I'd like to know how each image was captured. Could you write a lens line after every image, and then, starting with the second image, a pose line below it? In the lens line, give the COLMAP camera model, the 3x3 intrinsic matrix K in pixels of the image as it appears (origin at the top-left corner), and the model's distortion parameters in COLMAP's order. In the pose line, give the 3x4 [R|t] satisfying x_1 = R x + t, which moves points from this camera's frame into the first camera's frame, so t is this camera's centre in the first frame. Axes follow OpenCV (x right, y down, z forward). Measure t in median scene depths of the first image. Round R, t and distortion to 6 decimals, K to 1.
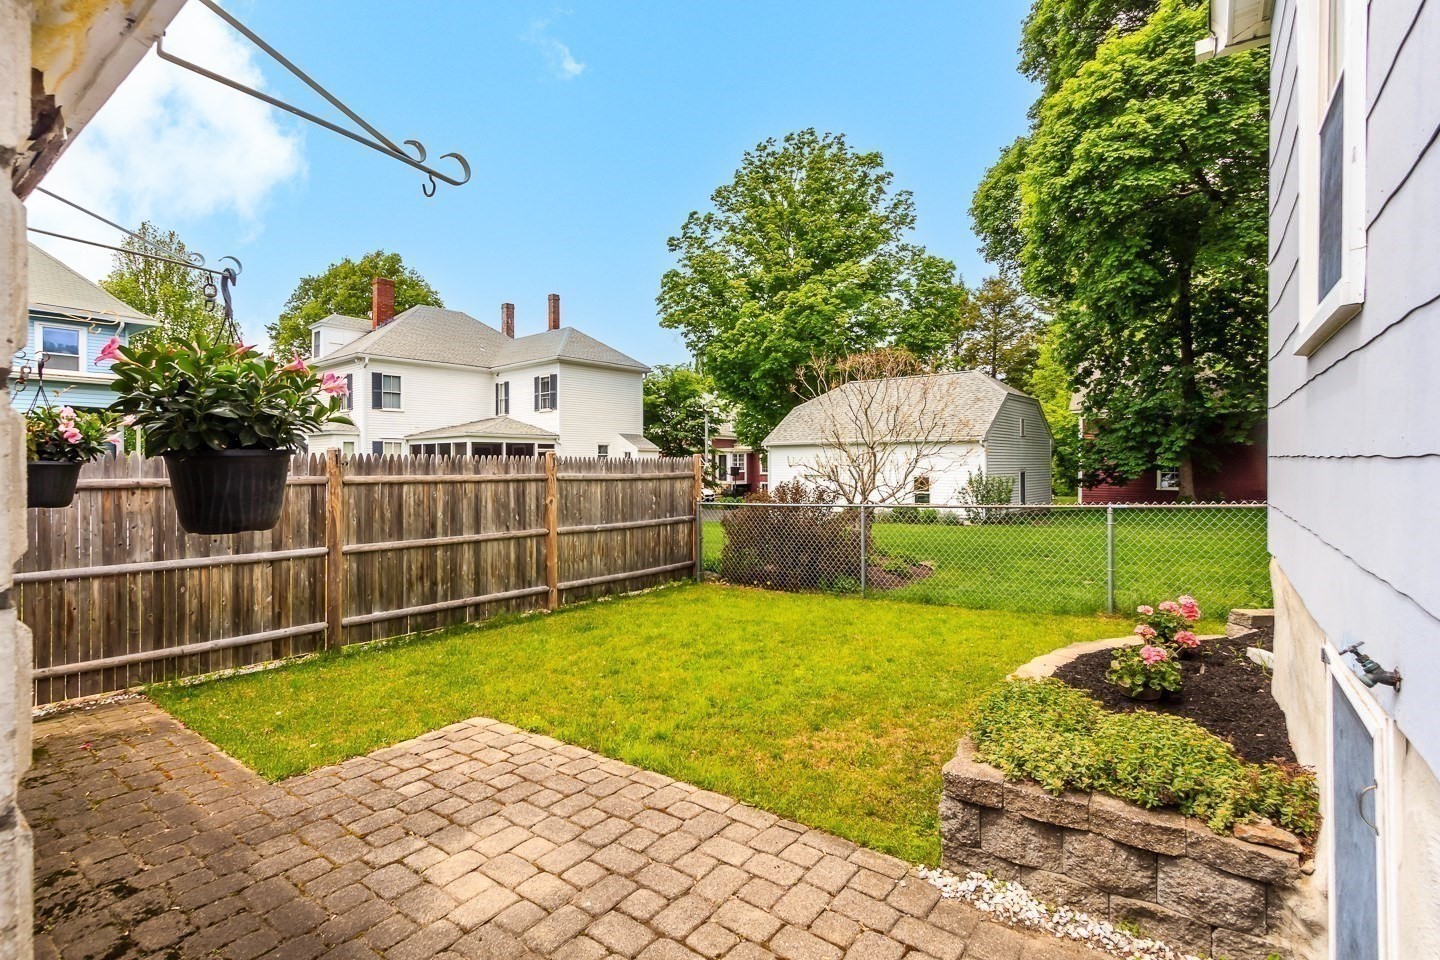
lens RADIAL K [[668.6, 0, 714.7], [0, 668.6, 468.1], [0, 0, 1]] dist [0.009313, -0.001057]
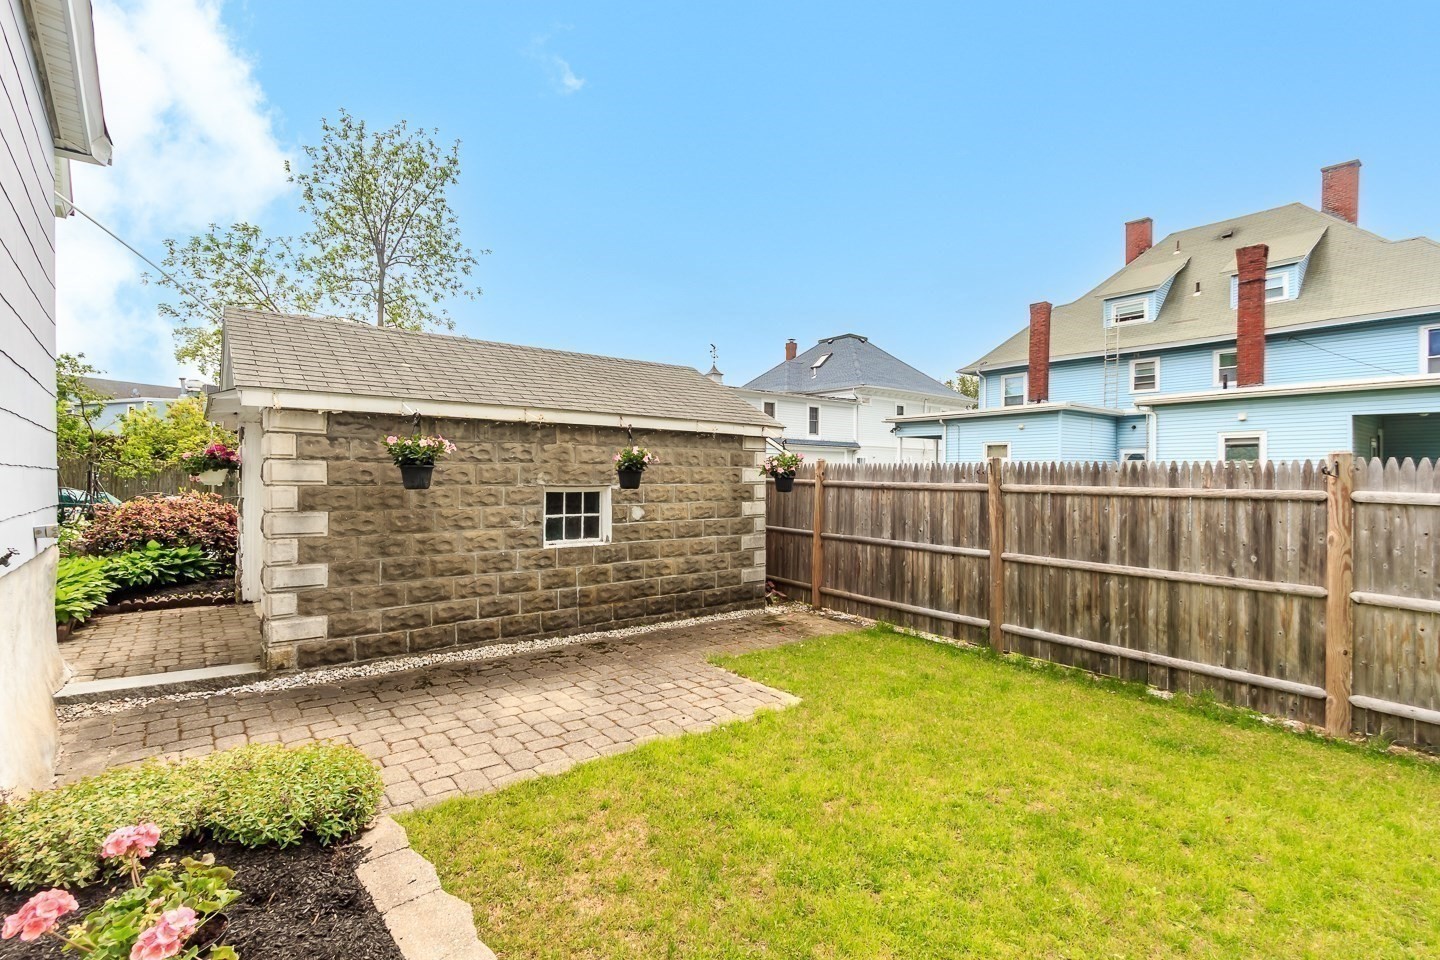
lens RADIAL K [[668.6, 0, 706.5], [0, 668.6, 478.7], [0, 0, 1]] dist [0.009313, -0.001057]
pose [[-0.252866, 0.008422, -0.967465, 0.527701], [-0.010496, 0.999879, 0.011448, -0.003308], [0.967444, 0.013049, -0.252747, 0.786835]]
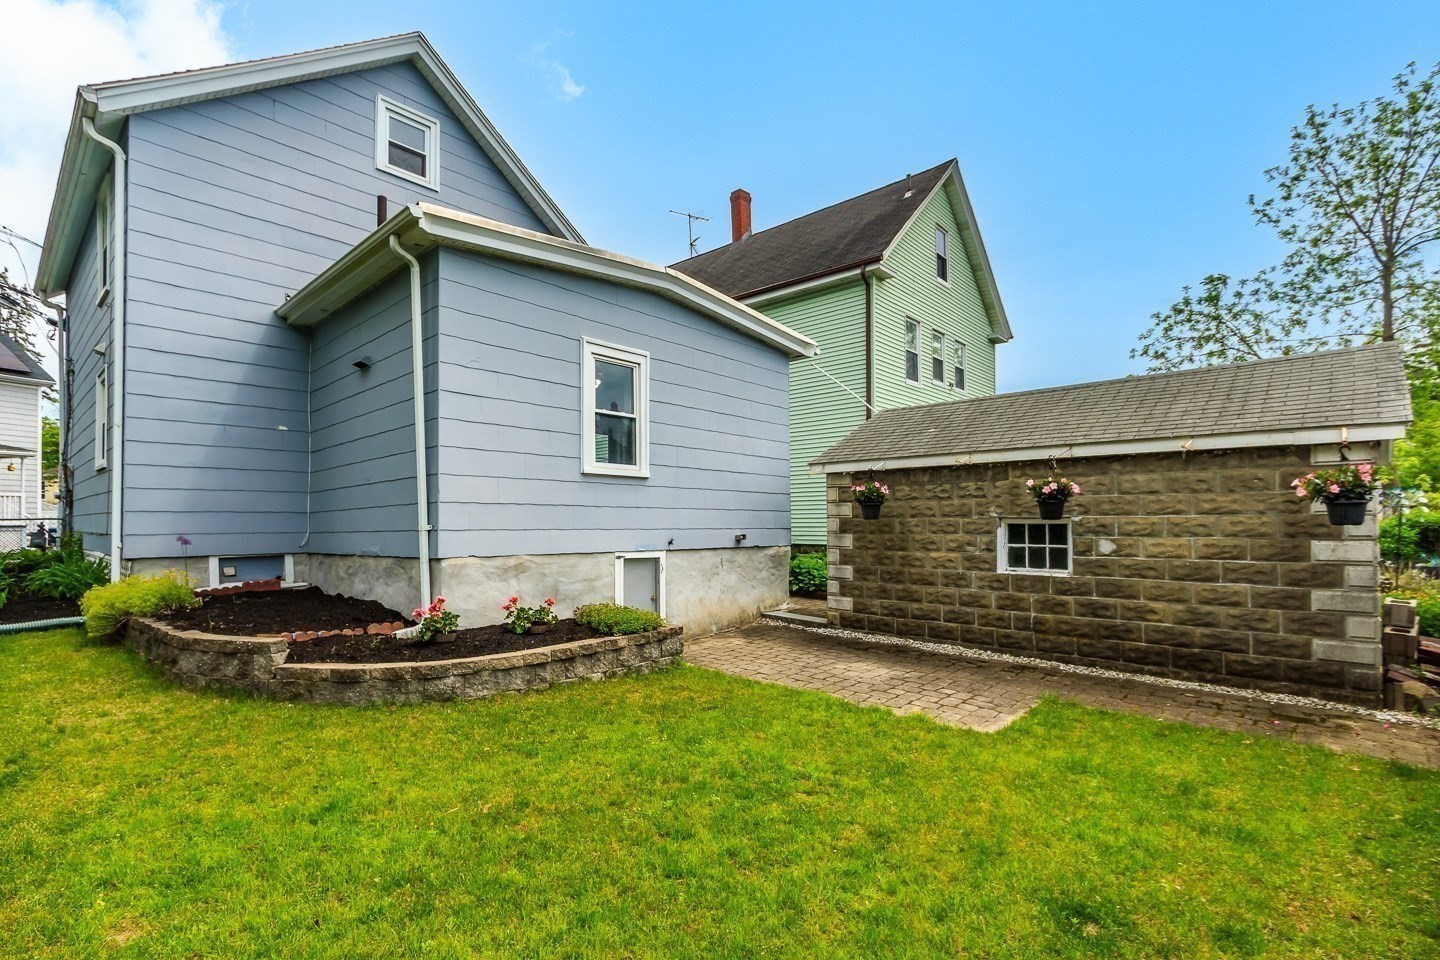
lens RADIAL K [[668.6, 0, 721.4], [0, 668.6, 518.4], [0, 0, 1]] dist [0.009313, -0.001057]
pose [[-0.993572, 0.009787, 0.112782, -0.040278], [0.009878, 0.999951, 0.000253, 0.017362], [-0.112774, 0.001366, -0.993620, 1.483194]]
